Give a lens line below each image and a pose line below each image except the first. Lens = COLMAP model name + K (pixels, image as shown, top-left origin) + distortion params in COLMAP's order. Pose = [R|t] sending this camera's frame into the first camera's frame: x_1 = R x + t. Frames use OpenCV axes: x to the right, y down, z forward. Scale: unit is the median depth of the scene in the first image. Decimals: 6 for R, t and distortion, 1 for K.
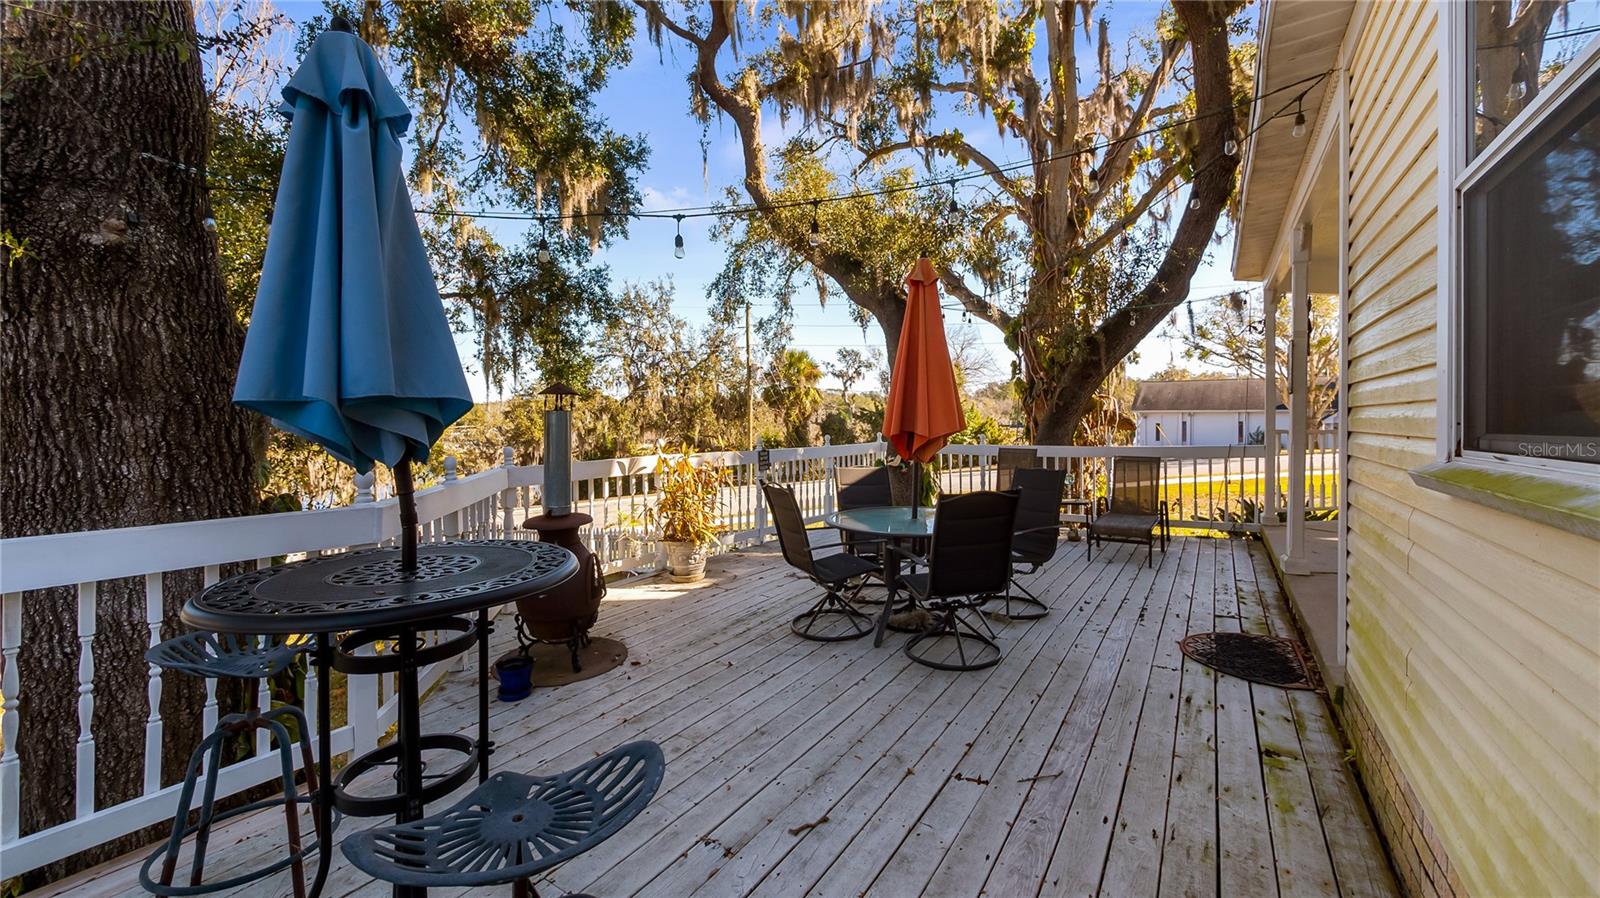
lens RADIAL K [[635.5, 0, 832.7], [0, 635.5, 448.0], [0, 0, 1]] dist [-0.001040, 0.000017]
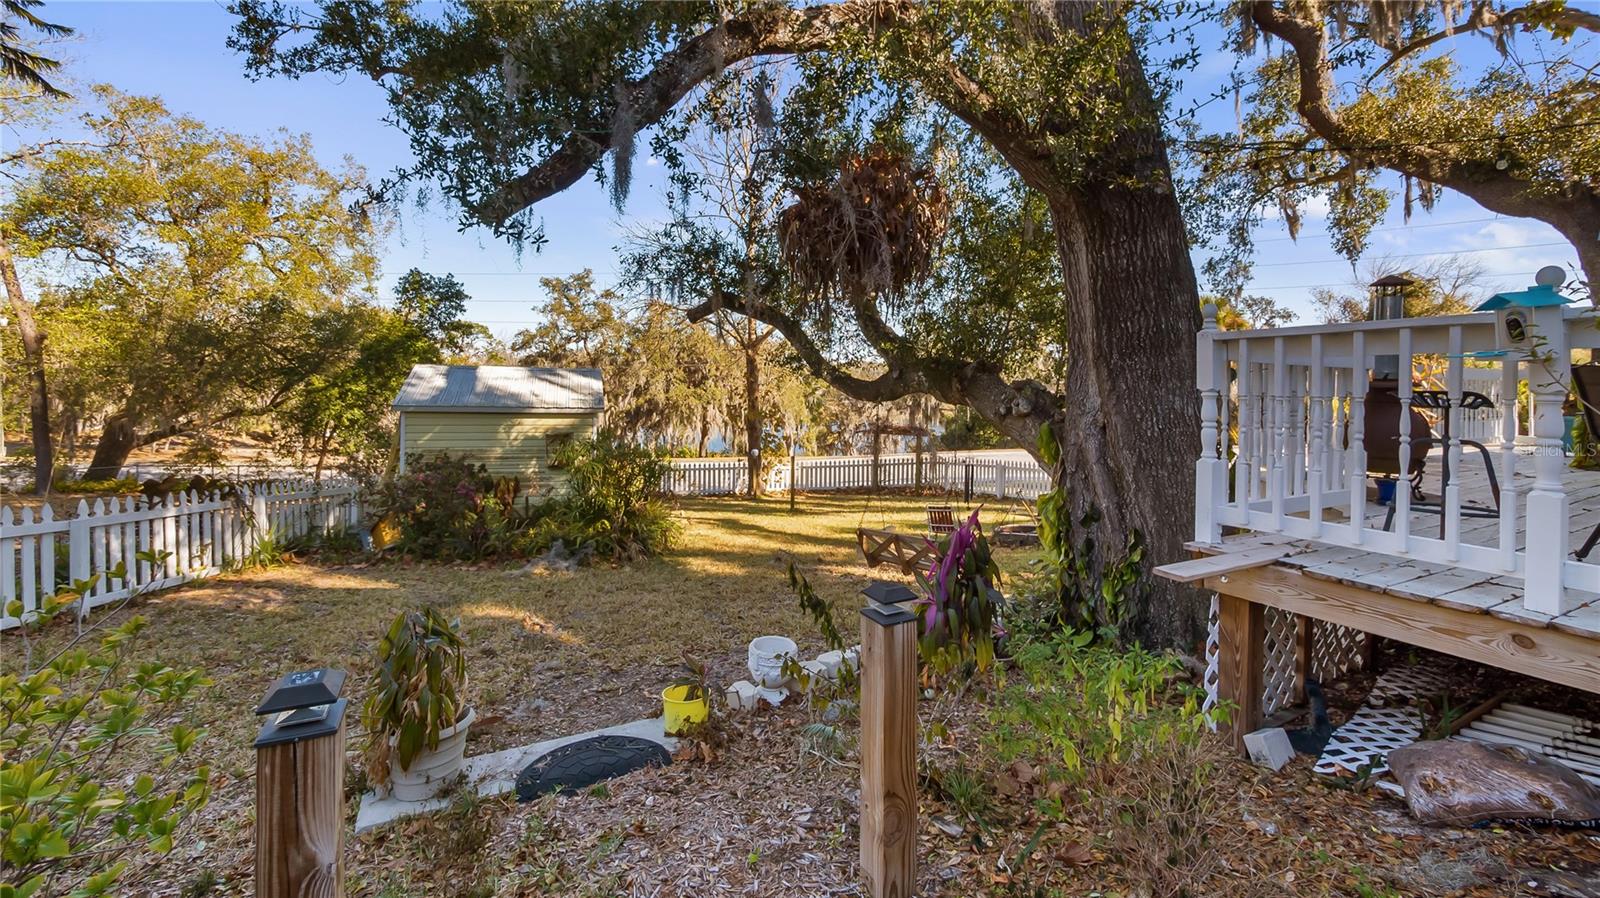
lens RADIAL K [[667.4, 0, 815.7], [0, 667.4, 431.8], [0, 0, 1]] dist [-0.010747, 0.000628]
pose [[0.874718, 0.038254, -0.483120, -0.195501], [-0.027909, 0.999202, 0.028588, 0.052177], [0.483828, -0.011523, 0.875087, -0.179694]]
